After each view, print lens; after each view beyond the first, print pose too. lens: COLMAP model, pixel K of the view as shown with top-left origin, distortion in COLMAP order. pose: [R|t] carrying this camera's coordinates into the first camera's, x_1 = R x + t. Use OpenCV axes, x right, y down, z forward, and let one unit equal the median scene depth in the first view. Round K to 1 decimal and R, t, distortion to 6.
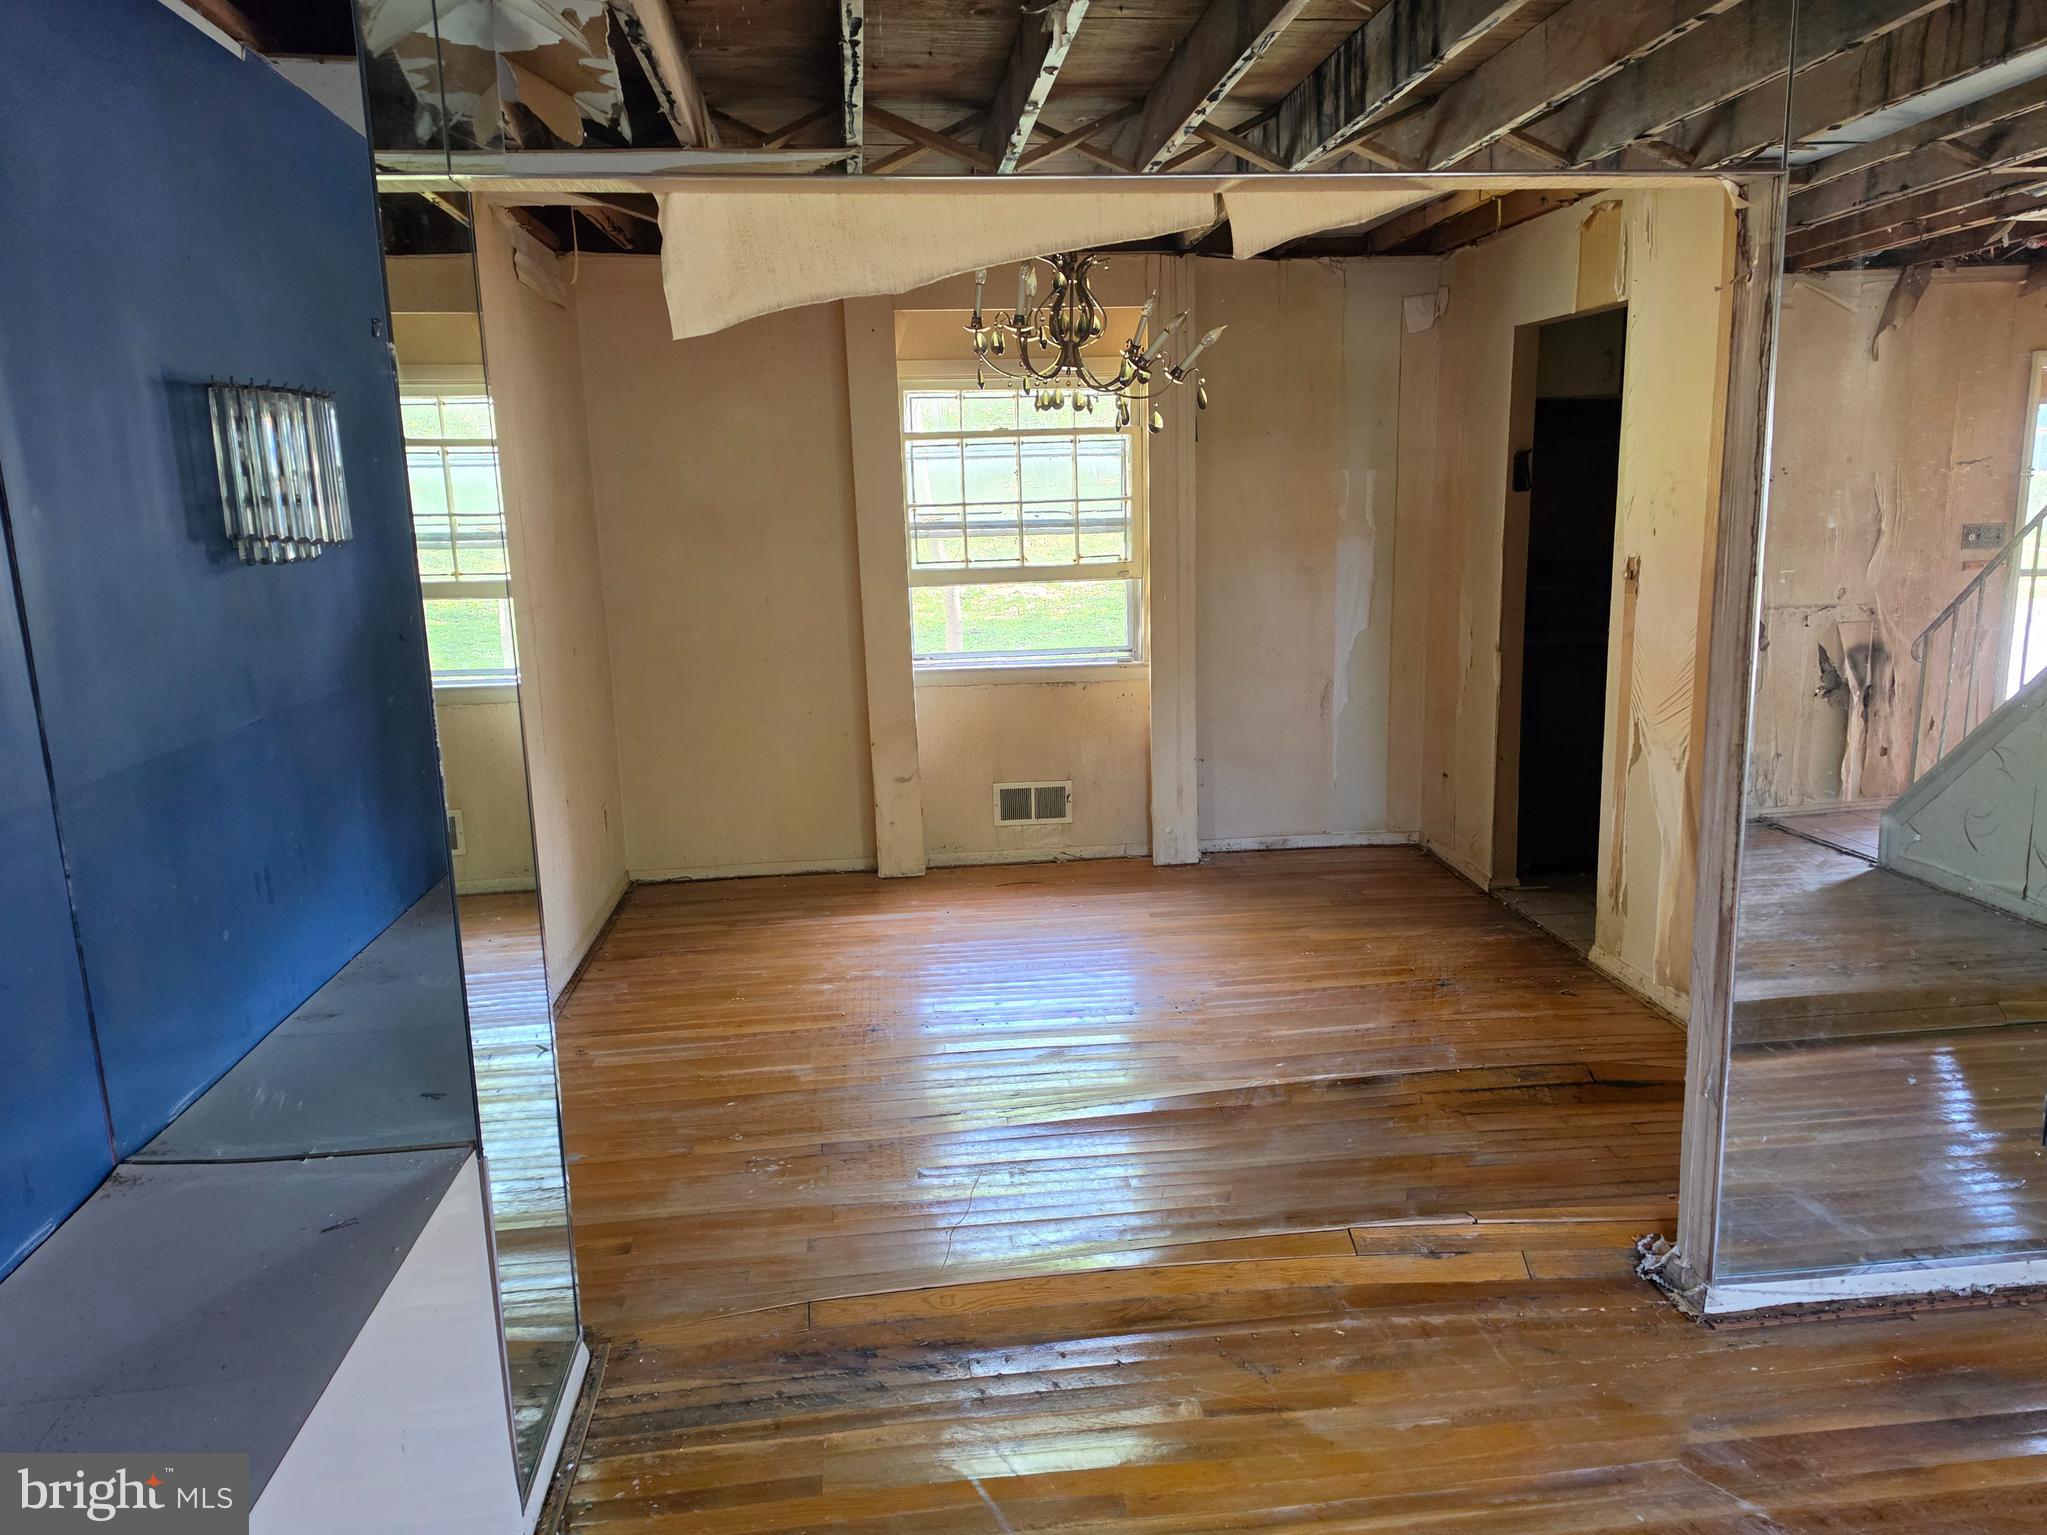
lens RADIAL K [[1512.9, 0, 1032.4], [0, 1512.9, 776.6], [0, 0, 1]] dist [0.092234, -0.139822]
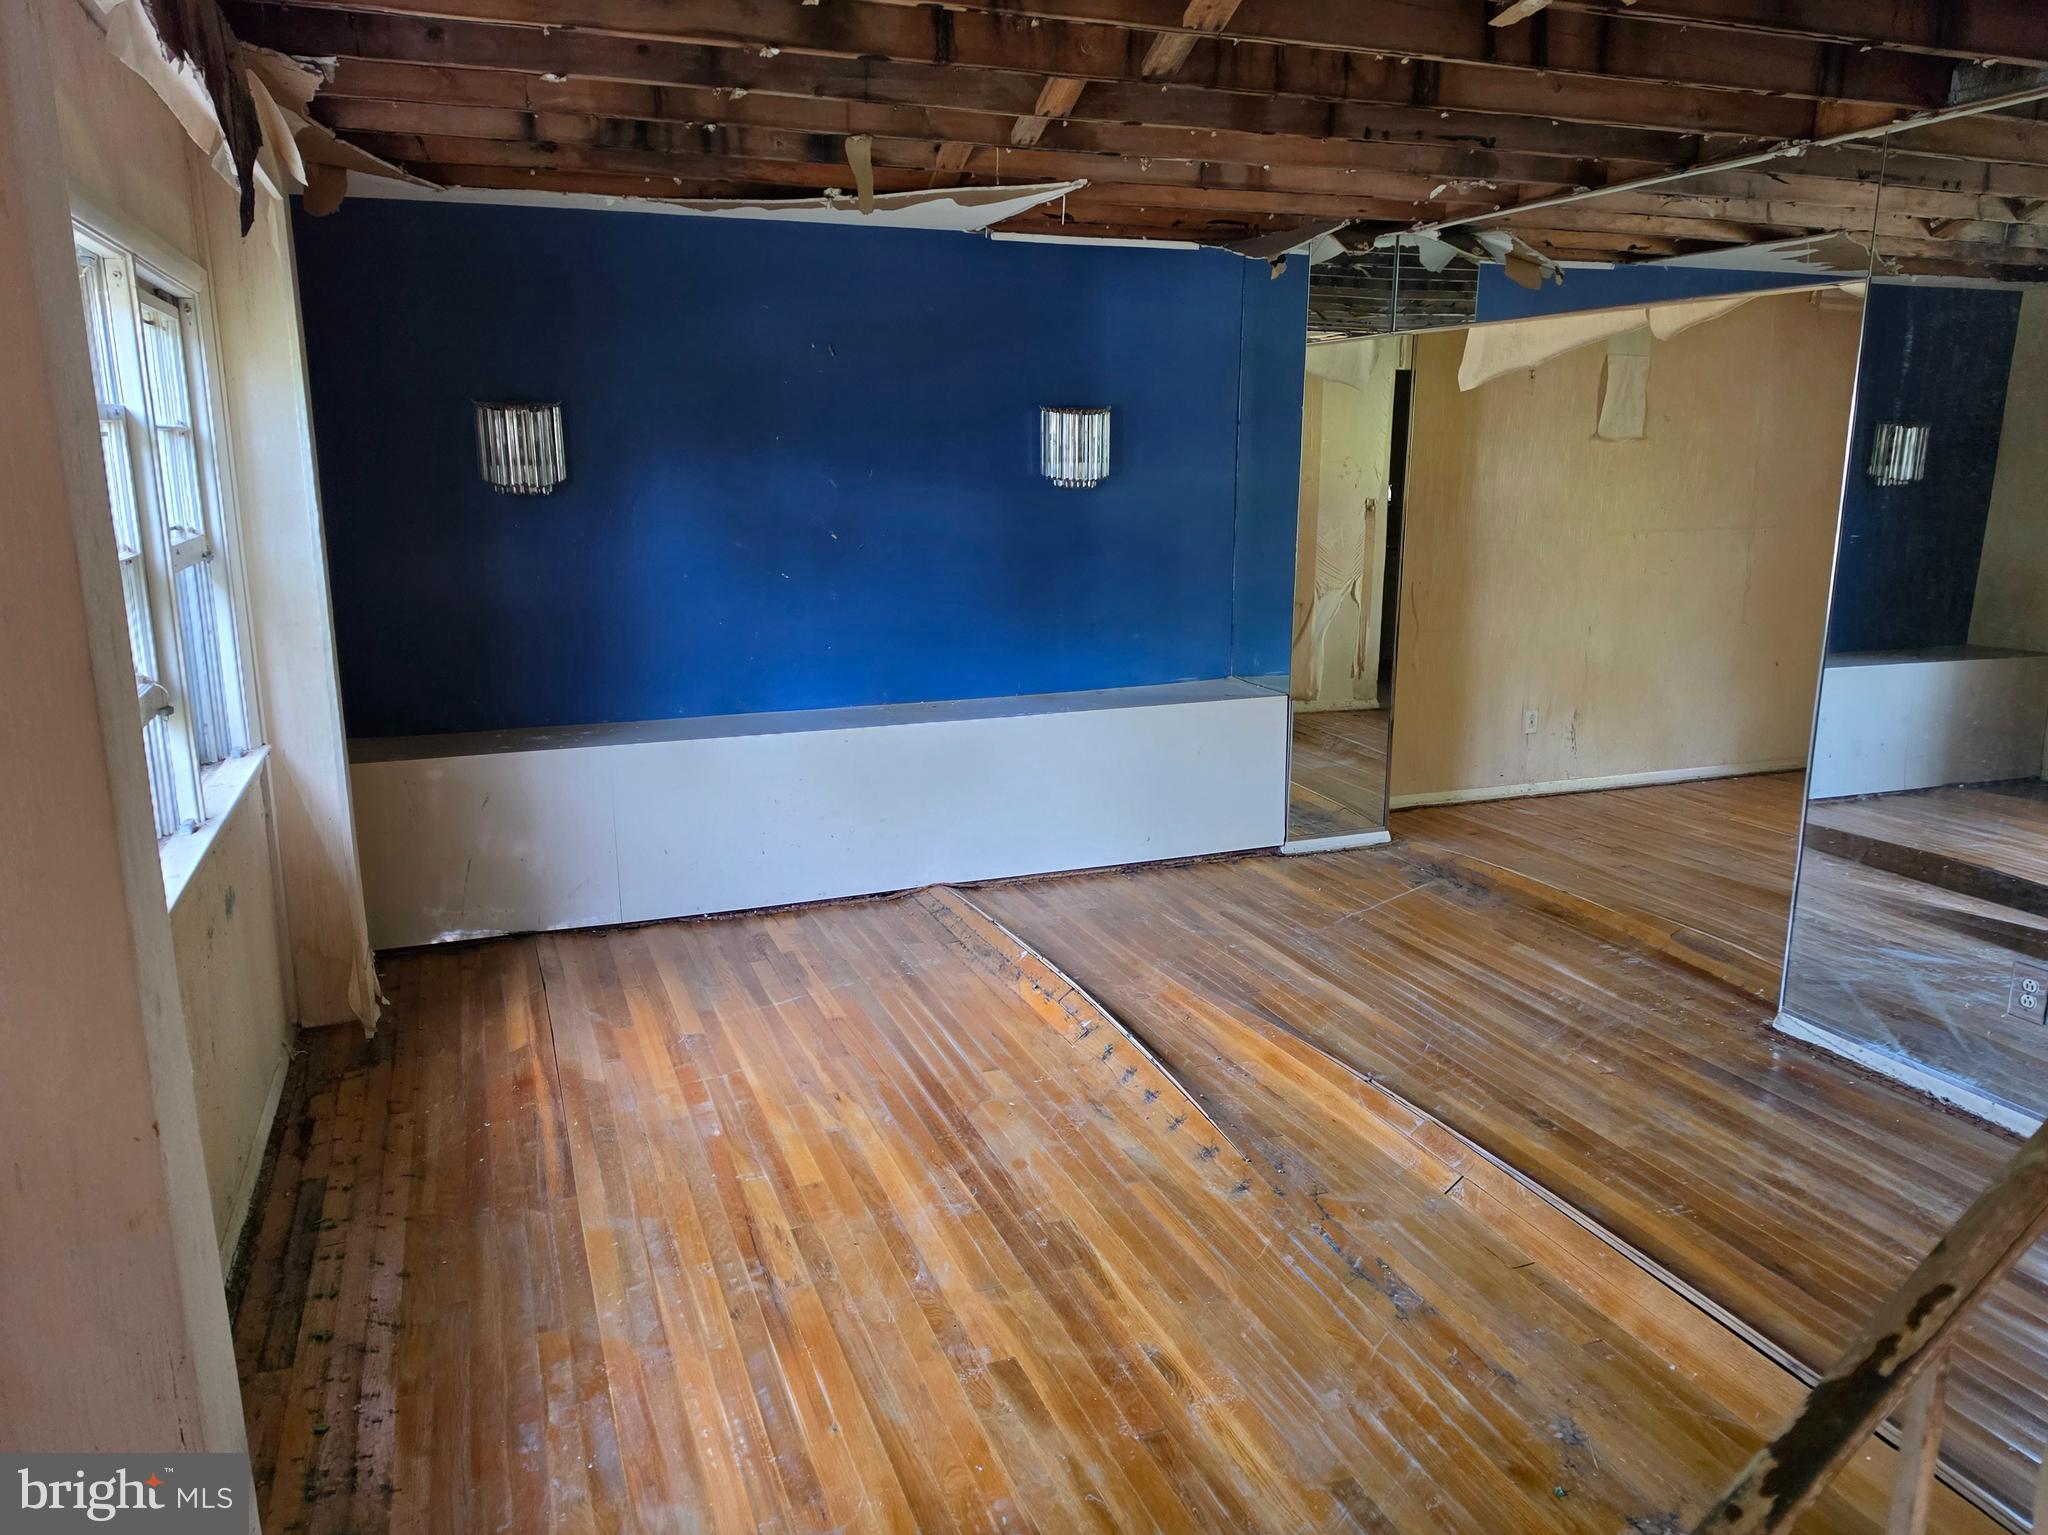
lens RADIAL K [[1513.6, 0, 1032.9], [0, 1513.6, 776.6], [0, 0, 1]] dist [0.092234, -0.139822]
pose [[0.282582, 0.245503, -0.927295, 1.601341], [-0.202331, 0.960200, 0.192557, -0.033784], [0.937662, 0.133208, 0.321008, -0.214177]]
